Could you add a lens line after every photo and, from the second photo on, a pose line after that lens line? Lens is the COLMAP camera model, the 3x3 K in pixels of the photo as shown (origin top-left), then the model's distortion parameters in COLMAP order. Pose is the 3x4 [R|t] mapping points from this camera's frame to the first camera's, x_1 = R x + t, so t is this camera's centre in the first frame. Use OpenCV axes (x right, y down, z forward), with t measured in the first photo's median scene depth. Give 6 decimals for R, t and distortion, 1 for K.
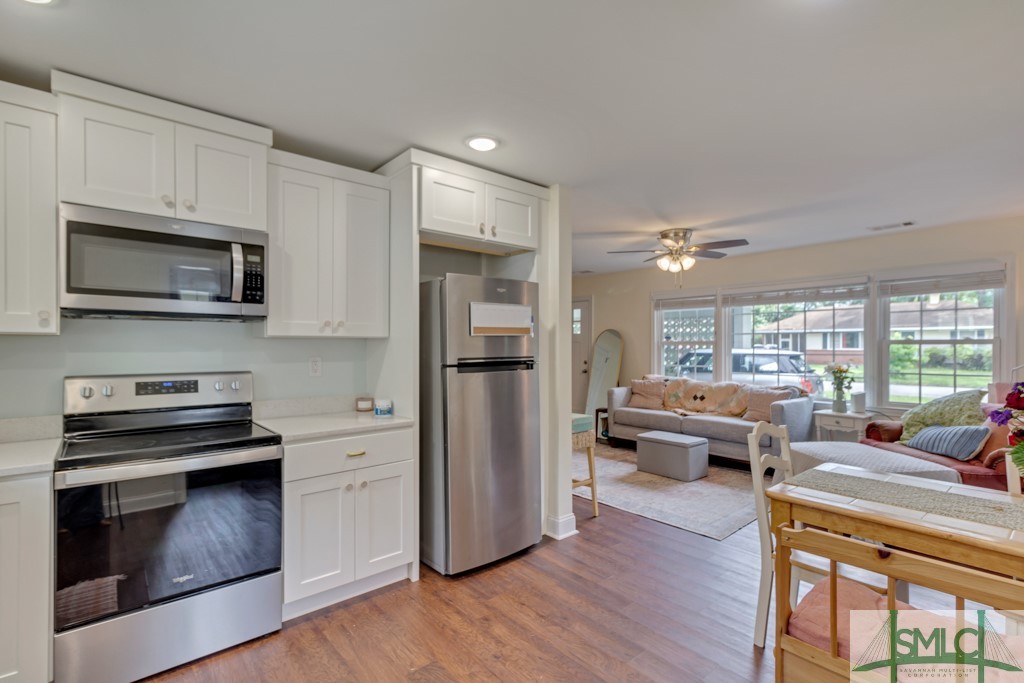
lens RADIAL K [[474.3, 0, 505.0], [0, 474.3, 347.2], [0, 0, 1]] dist [0.005234, -0.000510]
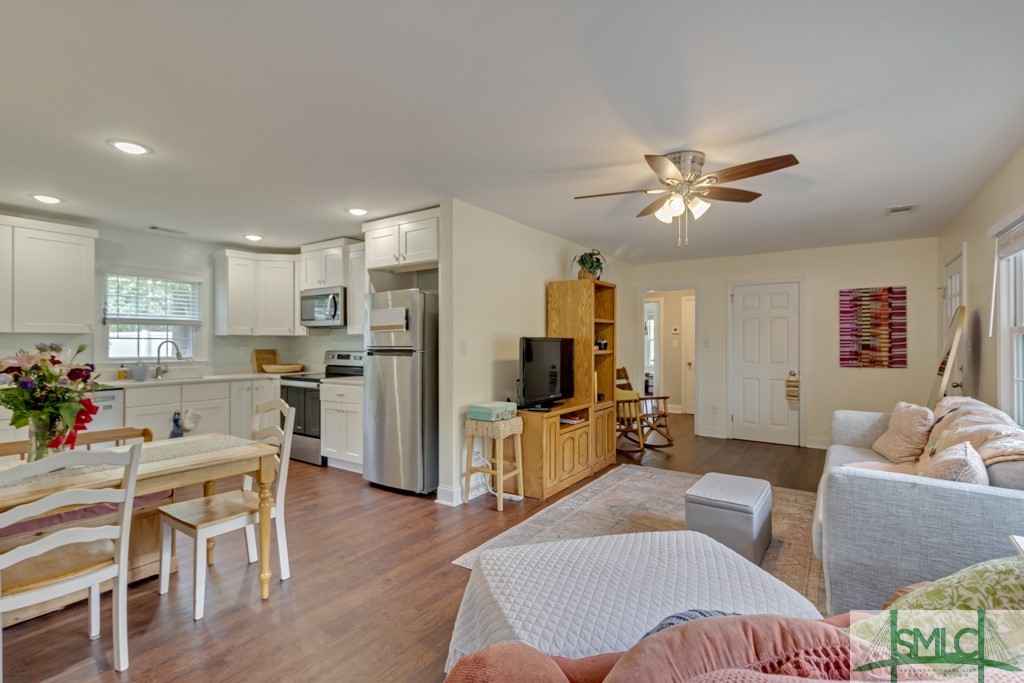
lens RADIAL K [[474.3, 0, 518.2], [0, 474.3, 341.1], [0, 0, 1]] dist [0.005234, -0.000510]
pose [[0.269054, -0.001353, -0.963124, 1.720667], [-0.003047, 0.999993, -0.002256, 0.008616], [0.963120, 0.003542, 0.269048, 1.152238]]
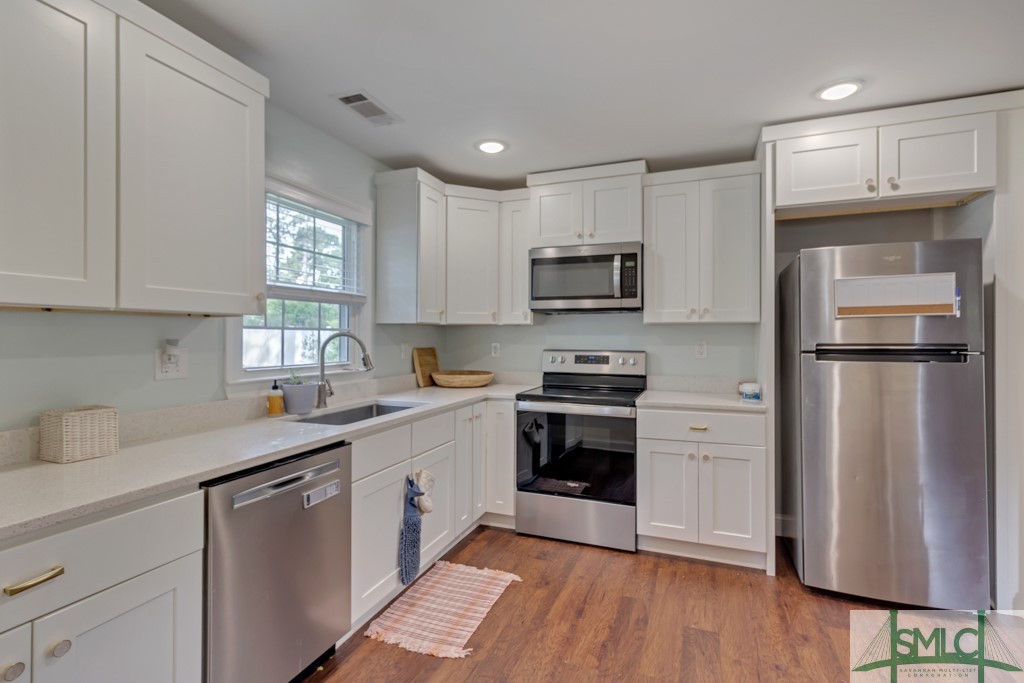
lens RADIAL K [[479.2, 0, 515.6], [0, 479.2, 333.0], [0, 0, 1]] dist [-0.000869, -0.000992]
pose [[0.474886, -0.003123, -0.880042, 0.454290], [-0.004076, 0.999975, -0.005748, 0.011758], [0.880038, 0.006316, 0.474862, 0.092842]]
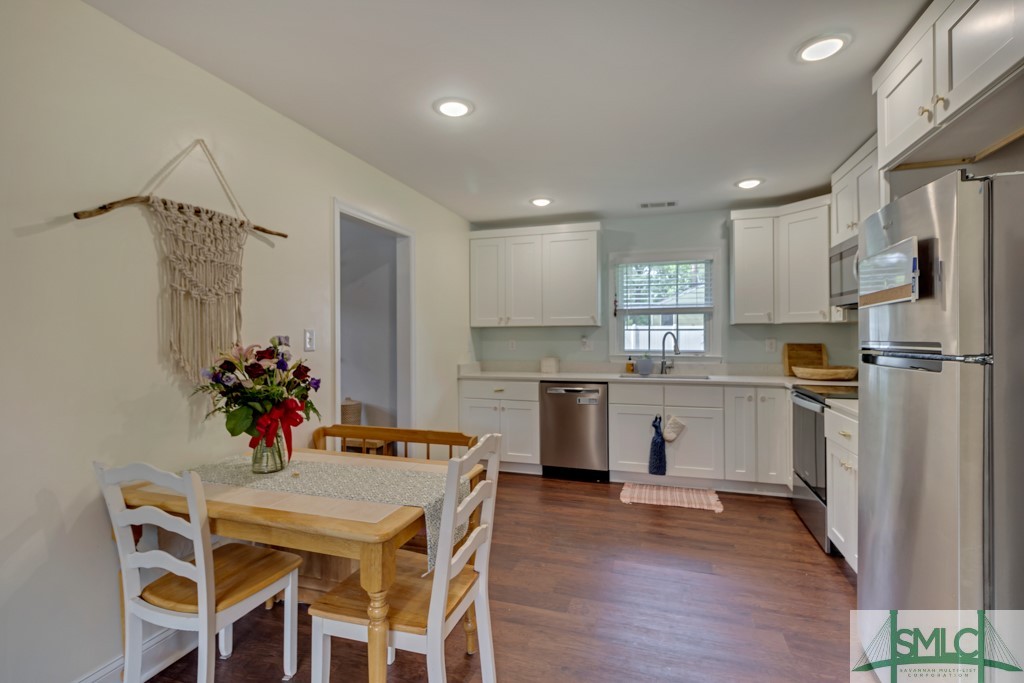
lens RADIAL K [[474.3, 0, 505.5], [0, 474.3, 333.2], [0, 0, 1]] dist [0.005234, -0.000510]
pose [[-0.854403, 0.003068, -0.519601, 0.800331], [0.004233, 0.999990, -0.001057, 0.010579], [0.519593, -0.003103, -0.854408, 1.451546]]
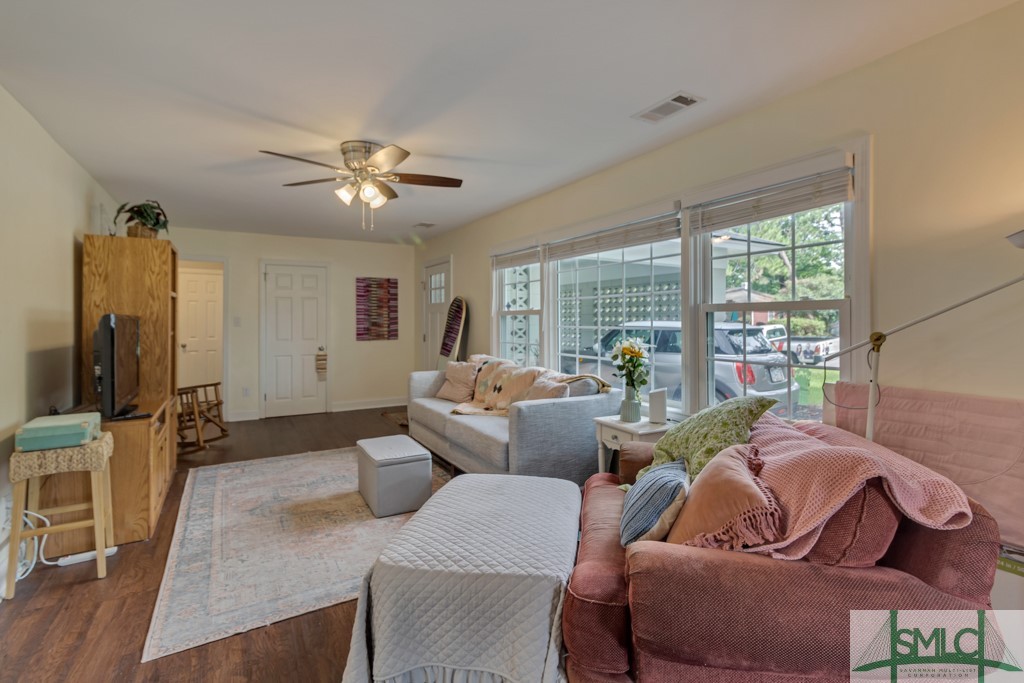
lens RADIAL K [[474.3, 0, 499.6], [0, 474.3, 317.7], [0, 0, 1]] dist [0.005234, -0.000510]
pose [[0.981889, -0.004644, -0.189398, 1.274893], [0.003476, 0.999973, -0.006497, 0.009630], [0.189423, 0.005721, 0.981879, 0.689199]]
